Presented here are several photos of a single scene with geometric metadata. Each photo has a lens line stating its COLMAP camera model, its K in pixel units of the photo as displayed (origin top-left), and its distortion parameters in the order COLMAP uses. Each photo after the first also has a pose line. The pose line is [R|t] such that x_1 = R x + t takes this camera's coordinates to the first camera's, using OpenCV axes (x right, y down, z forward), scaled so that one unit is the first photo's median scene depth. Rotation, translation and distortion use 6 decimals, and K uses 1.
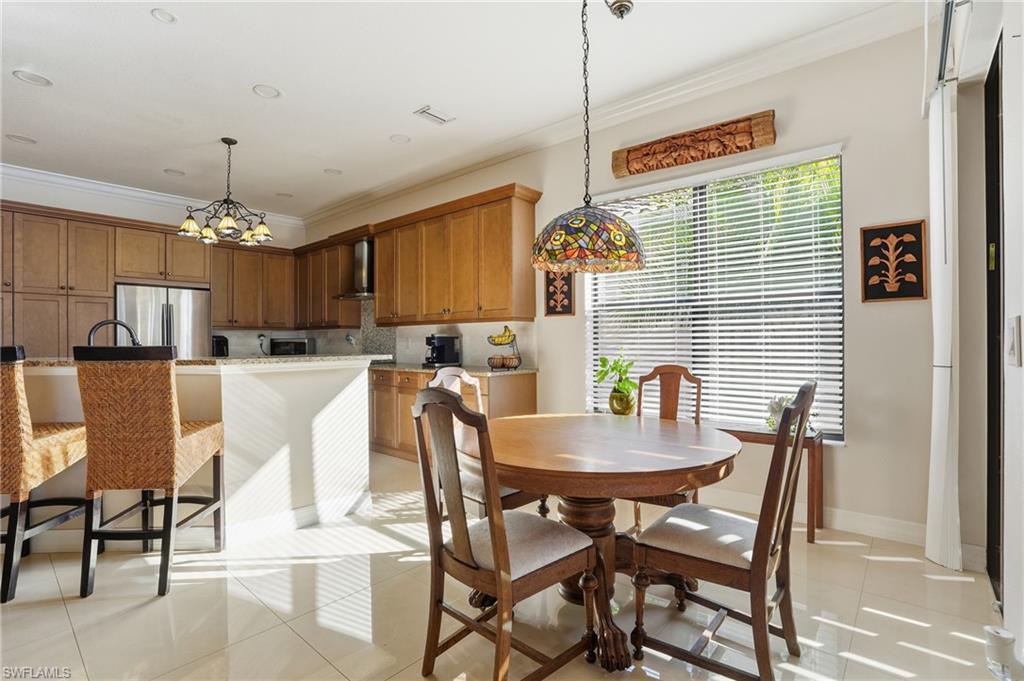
lens RADIAL K [[479.4, 0, 515.1], [0, 479.4, 338.9], [0, 0, 1]] dist [-0.070289, 0.024332]
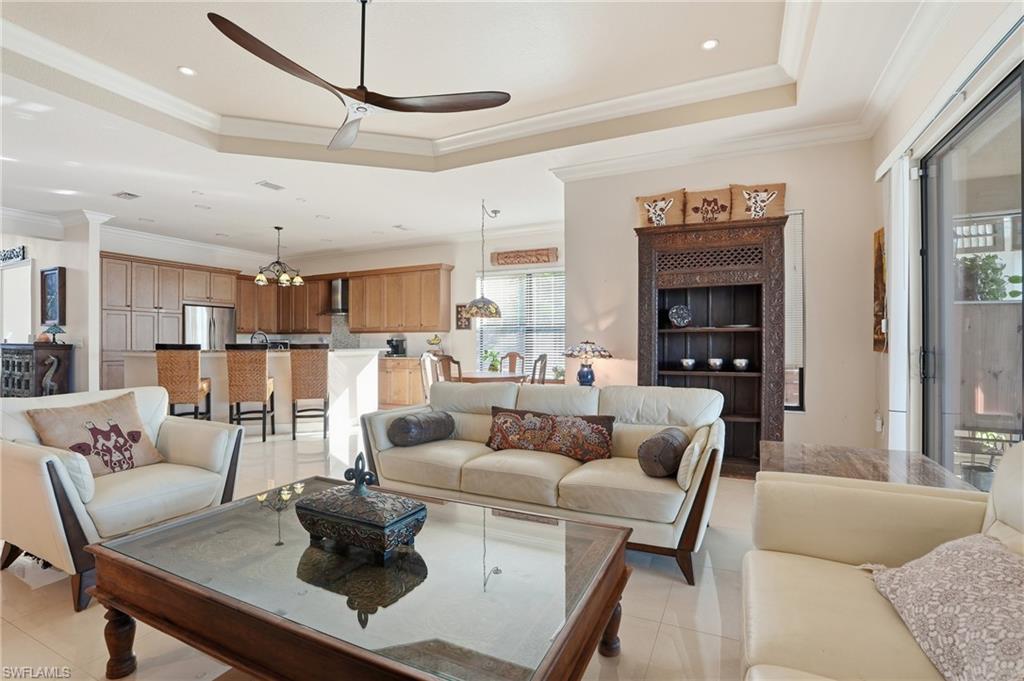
lens RADIAL K [[473.1, 0, 512.0], [0, 473.1, 340.5], [0, 0, 1]] dist [-0.074305, 0.024144]
pose [[0.967386, 0.005398, 0.253250, -0.254365], [-0.005293, 0.999985, -0.001098, -0.003613], [-0.253252, -0.000278, 0.967400, -1.153733]]
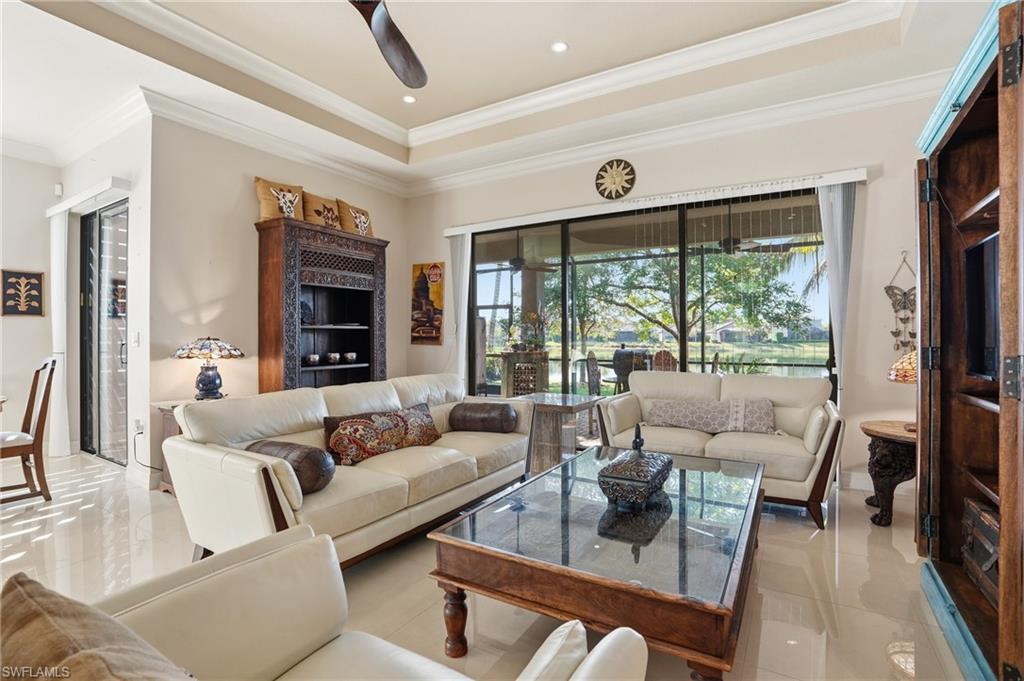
lens RADIAL K [[479.4, 0, 515.1], [0, 479.4, 338.9], [0, 0, 1]] dist [-0.070289, 0.024332]
pose [[-0.167014, 0.002903, 0.985950, -0.876662], [-0.002289, 0.999992, -0.003332, 0.001385], [-0.985952, -0.002813, -0.167006, -0.388136]]
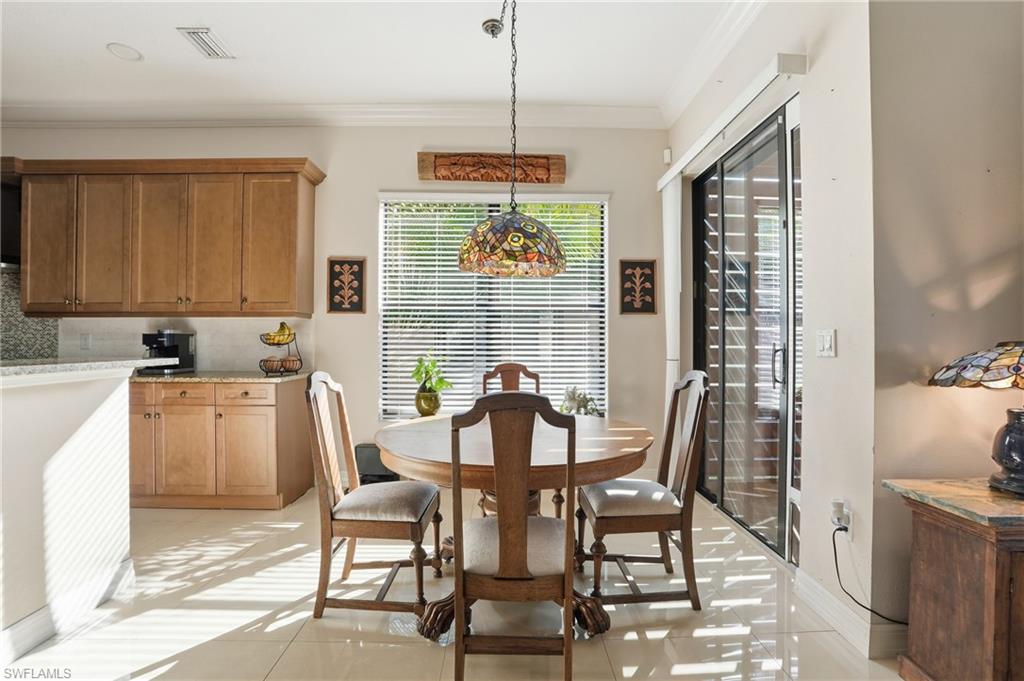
lens RADIAL K [[472.3, 0, 515.0], [0, 472.3, 337.8], [0, 0, 1]] dist [-0.076623, 0.028267]
pose [[0.741710, 0.011951, 0.670614, -0.325846], [-0.009311, 0.999928, -0.007521, 0.002672], [-0.670656, -0.000665, 0.741768, 0.145038]]
